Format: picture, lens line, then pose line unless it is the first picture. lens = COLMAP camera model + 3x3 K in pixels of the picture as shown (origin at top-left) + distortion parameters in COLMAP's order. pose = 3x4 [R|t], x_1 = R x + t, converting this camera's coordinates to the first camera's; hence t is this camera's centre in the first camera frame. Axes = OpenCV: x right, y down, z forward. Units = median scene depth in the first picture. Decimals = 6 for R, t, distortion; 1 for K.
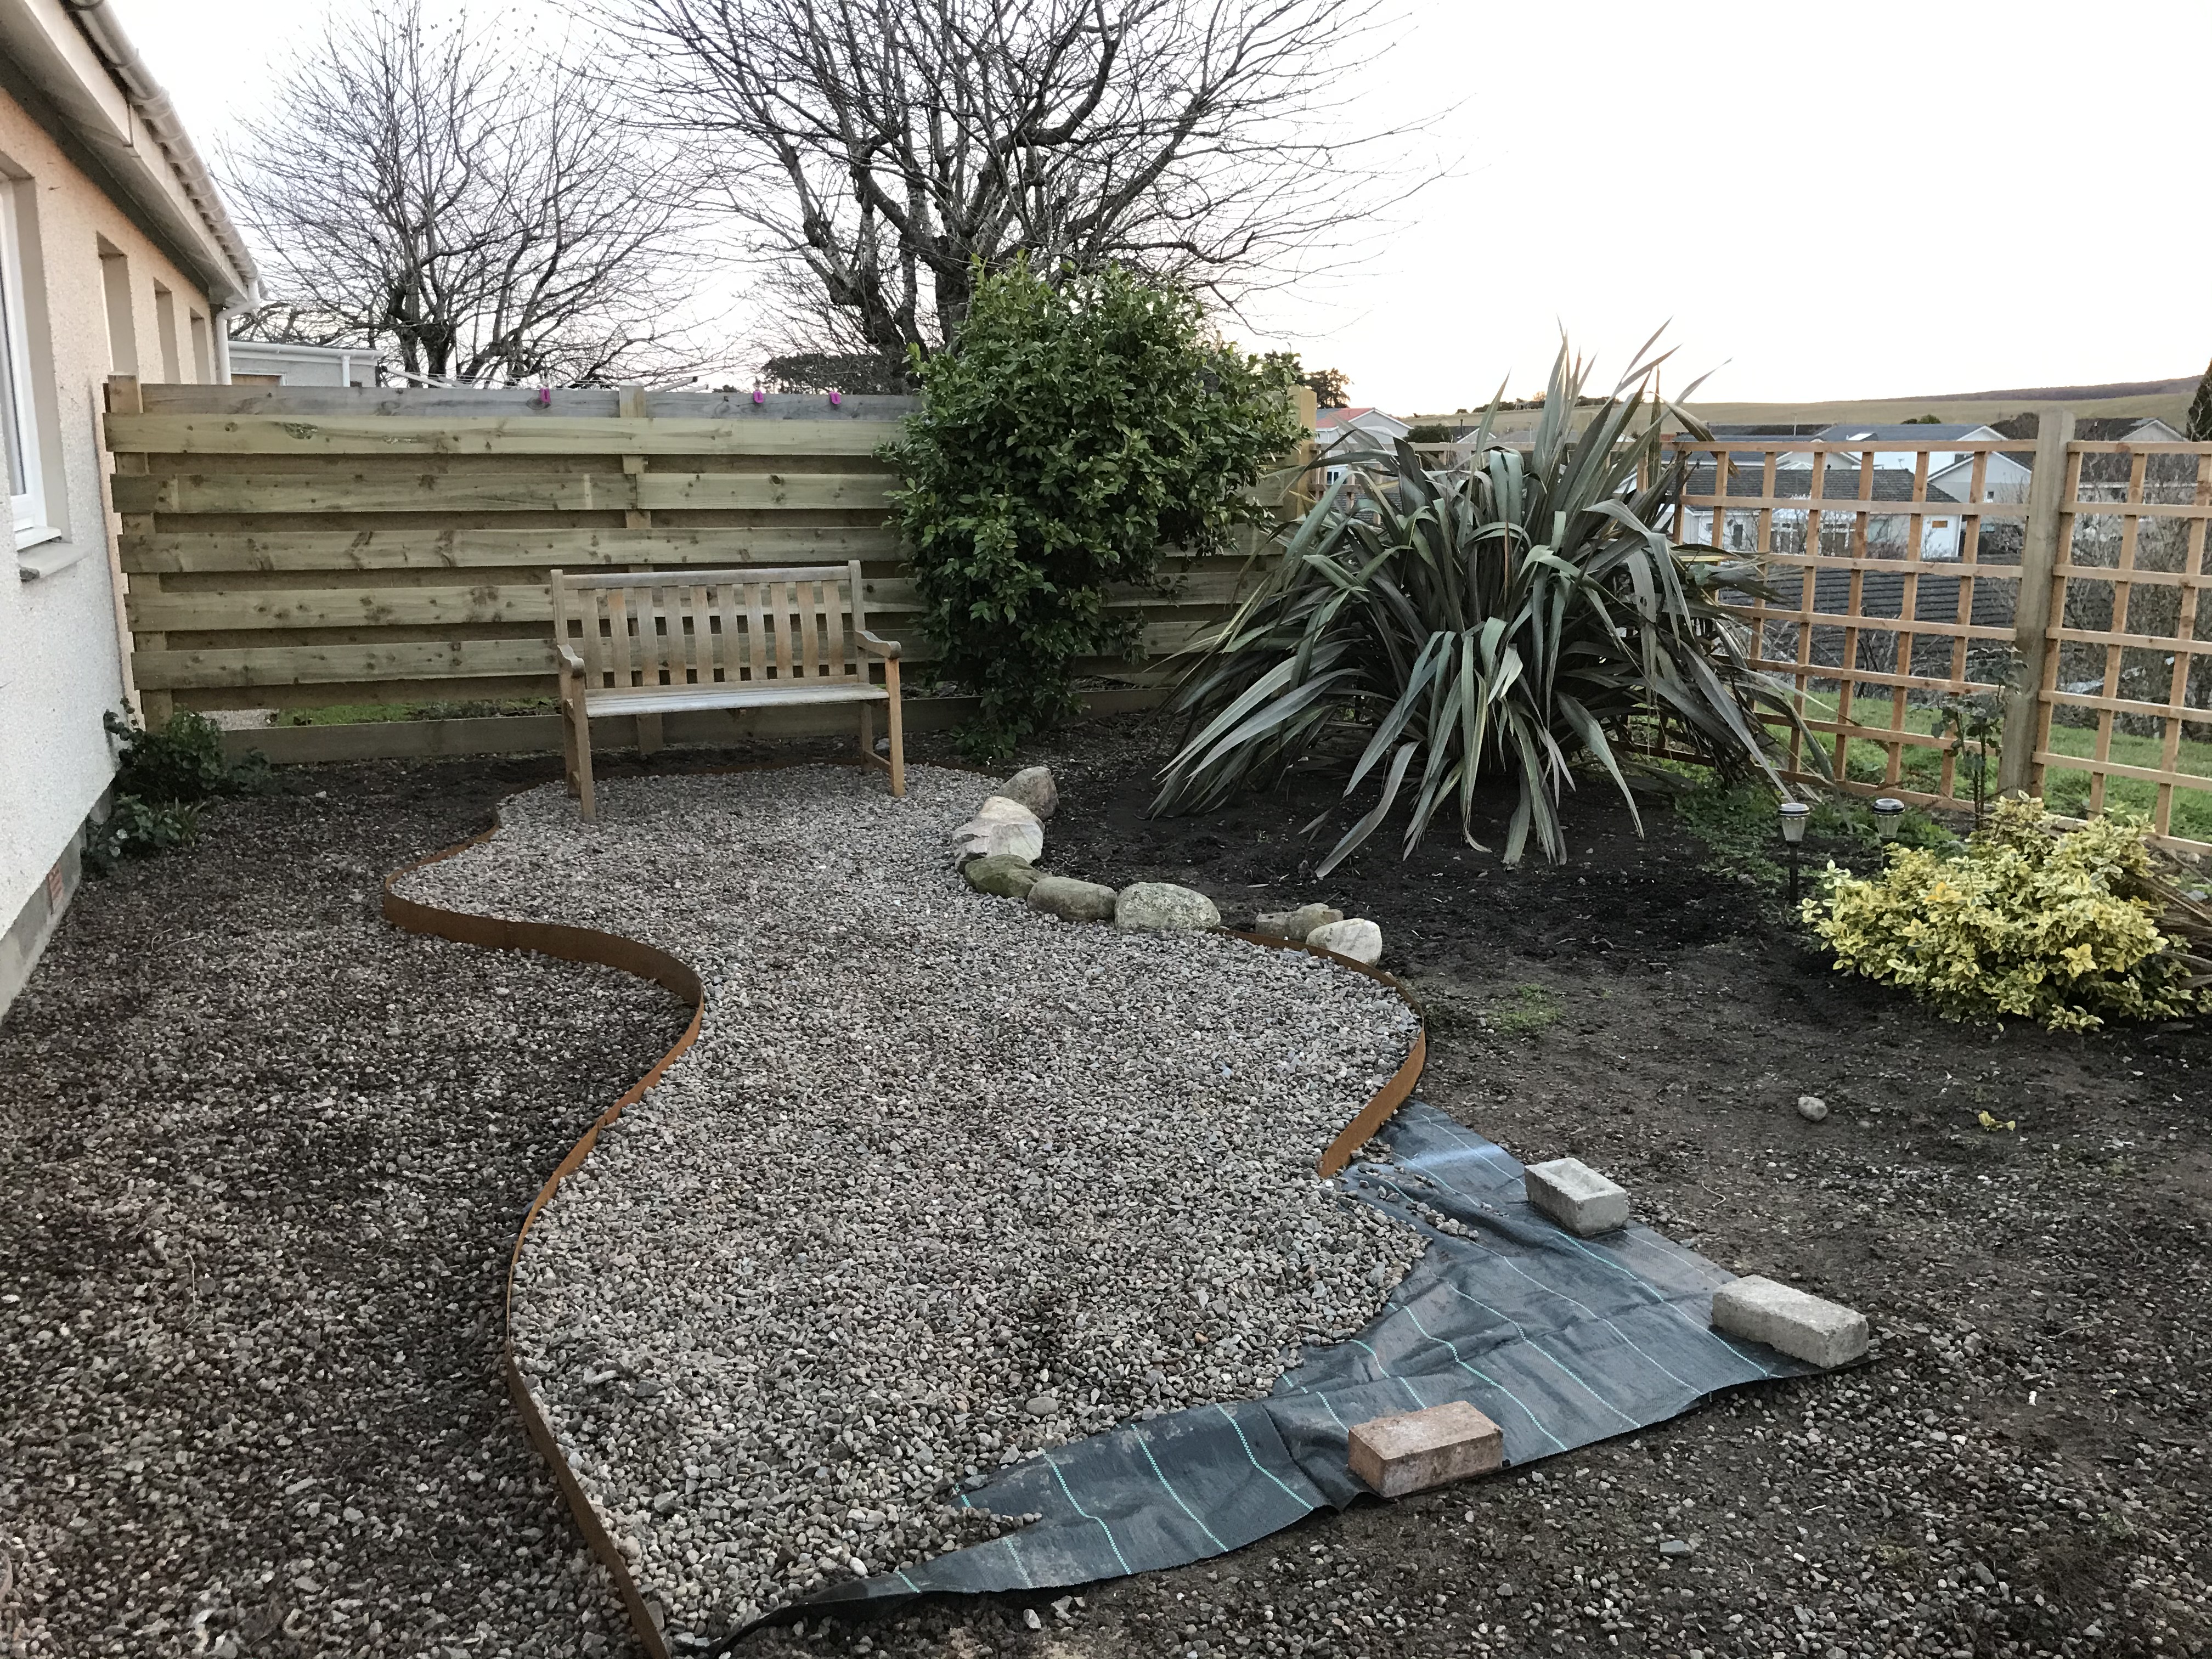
lens RADIAL K [[1798.2, 0, 1103.2], [0, 1798.2, 820.7], [0, 0, 1]] dist [0.026023, -0.028238]
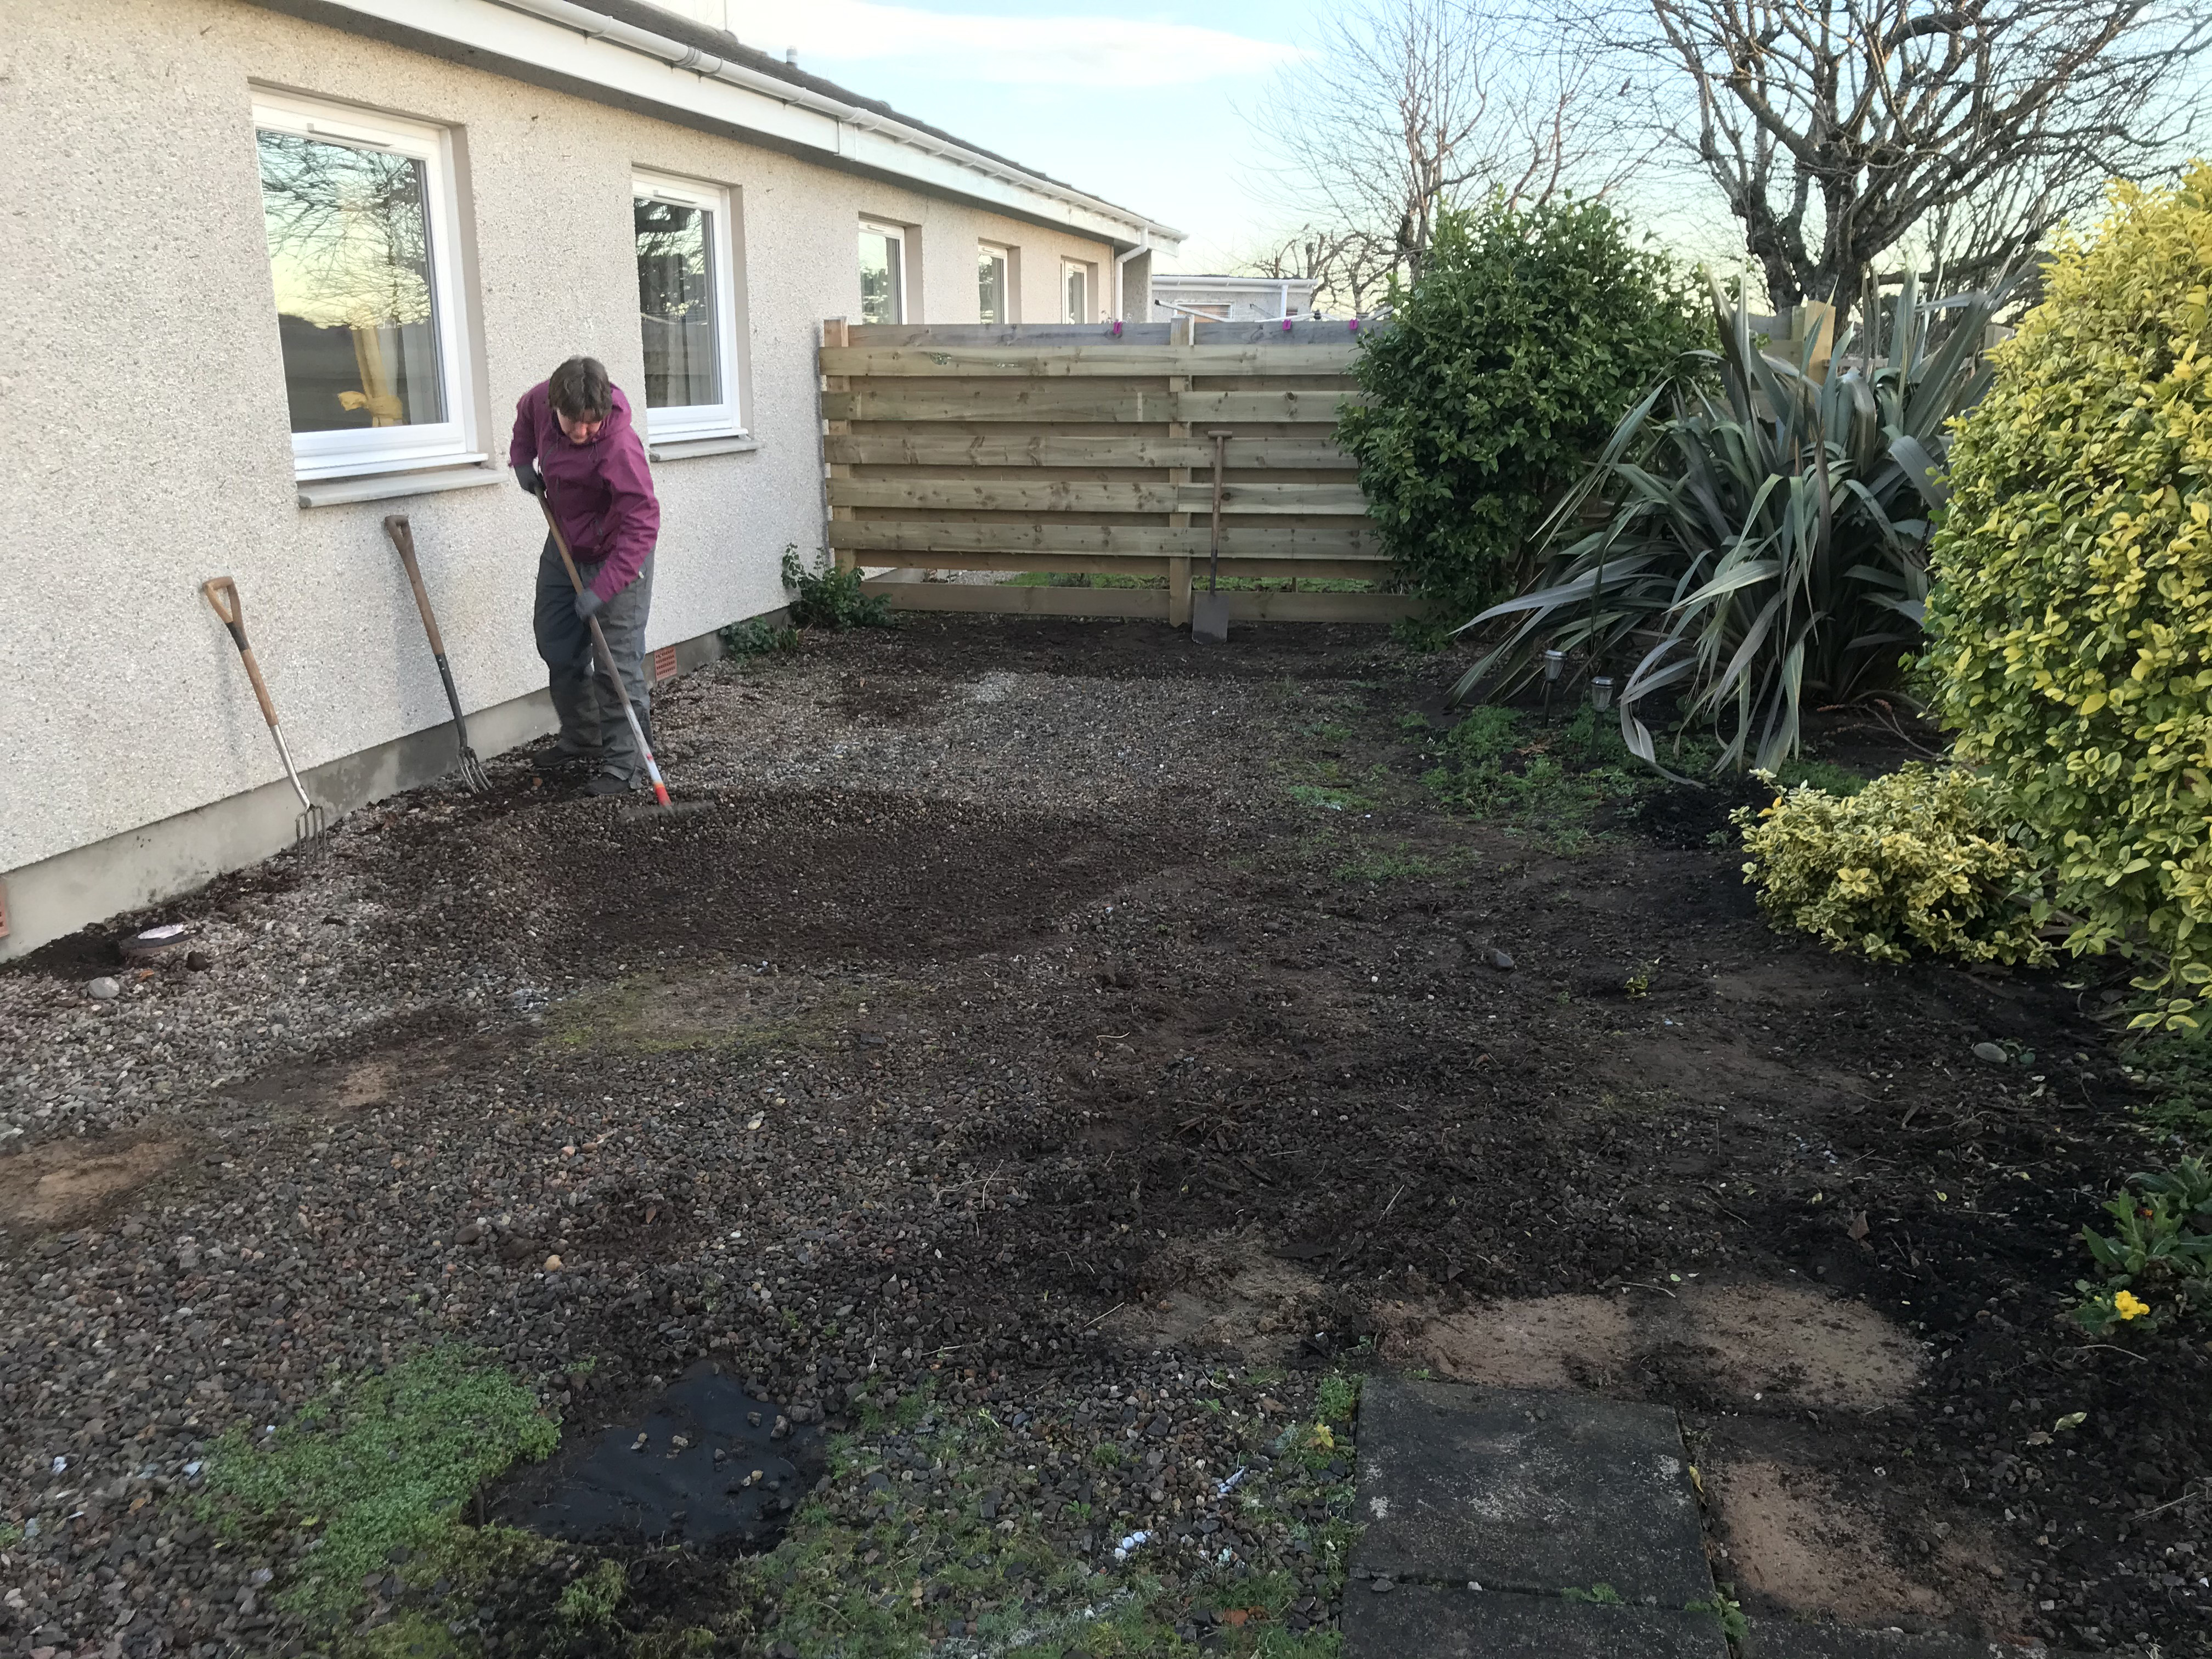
lens RADIAL K [[1798.2, 0, 1100.2], [0, 1798.2, 806.0], [0, 0, 1]] dist [0.026023, -0.028238]
pose [[0.825420, 0.128872, -0.549613, 0.419077], [-0.108171, 0.991660, 0.070069, 0.005736], [0.554059, 0.001616, 0.832476, -0.040838]]
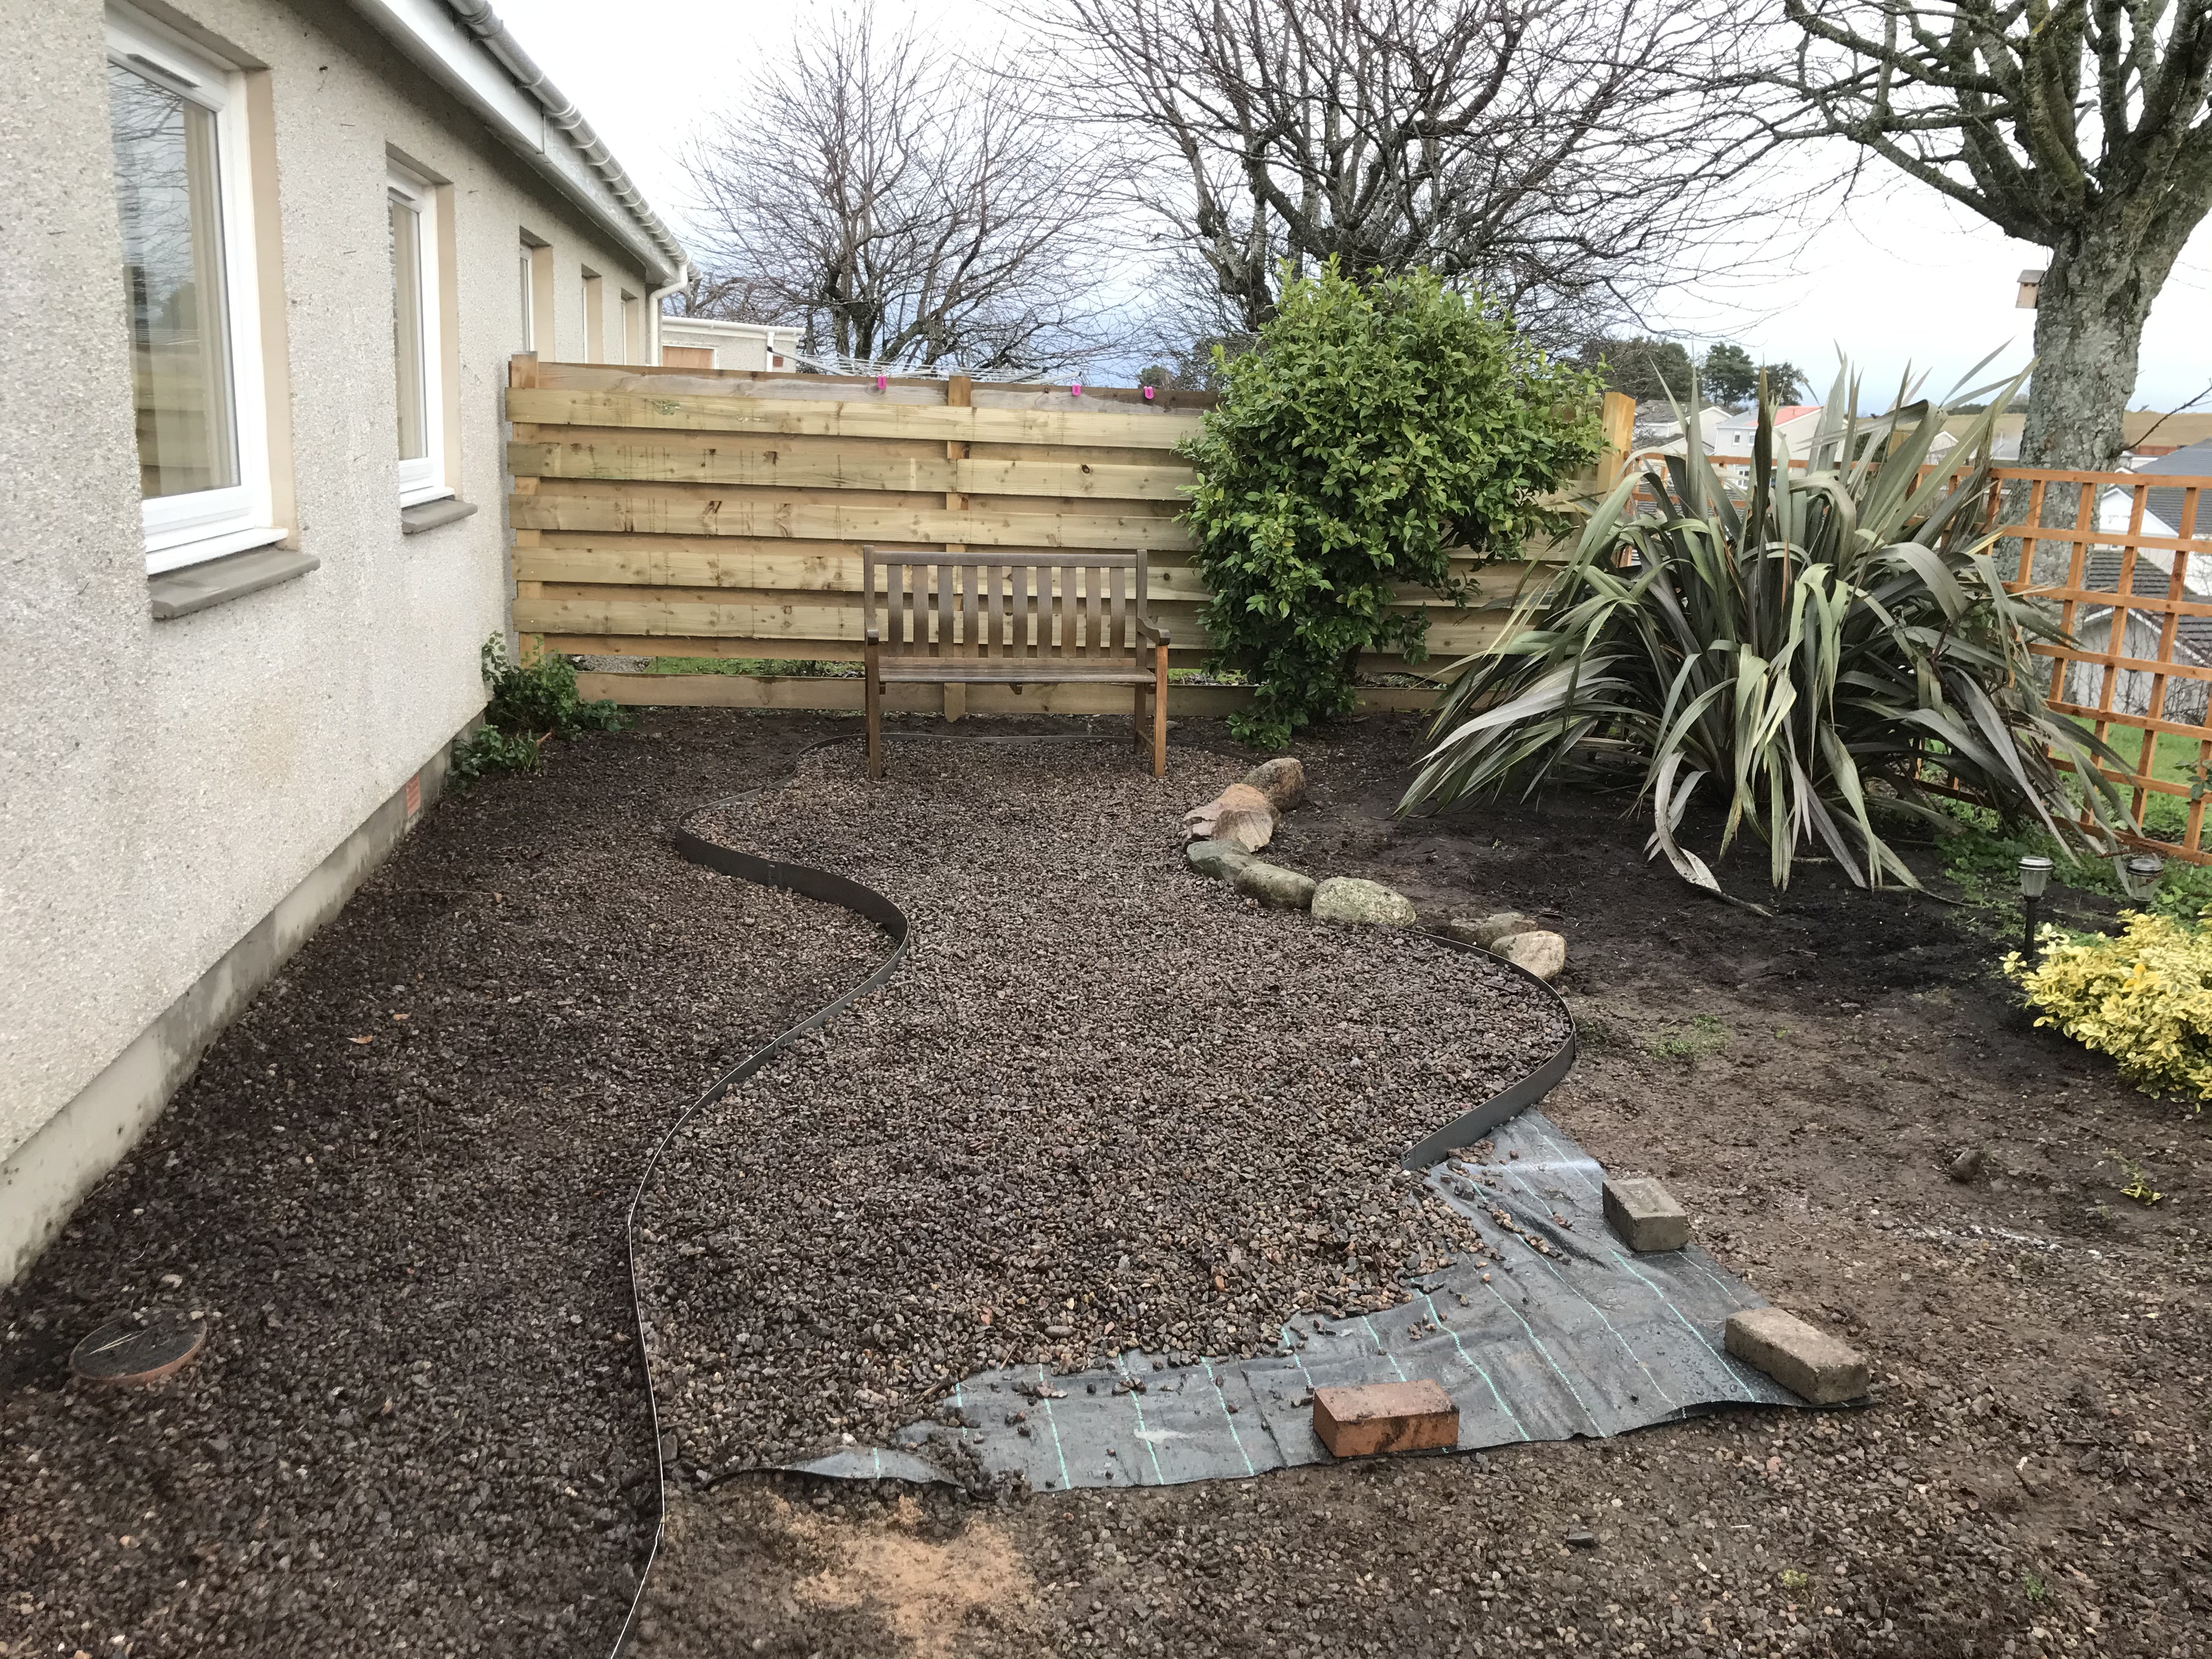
lens RADIAL K [[1798.2, 0, 1108.2], [0, 1798.2, 818.2], [0, 0, 1]] dist [0.026023, -0.028238]
pose [[0.974132, 0.082302, -0.210458, 0.074564], [-0.080760, 0.996606, 0.015926, -0.003429], [0.211055, 0.001483, 0.977473, -0.028473]]
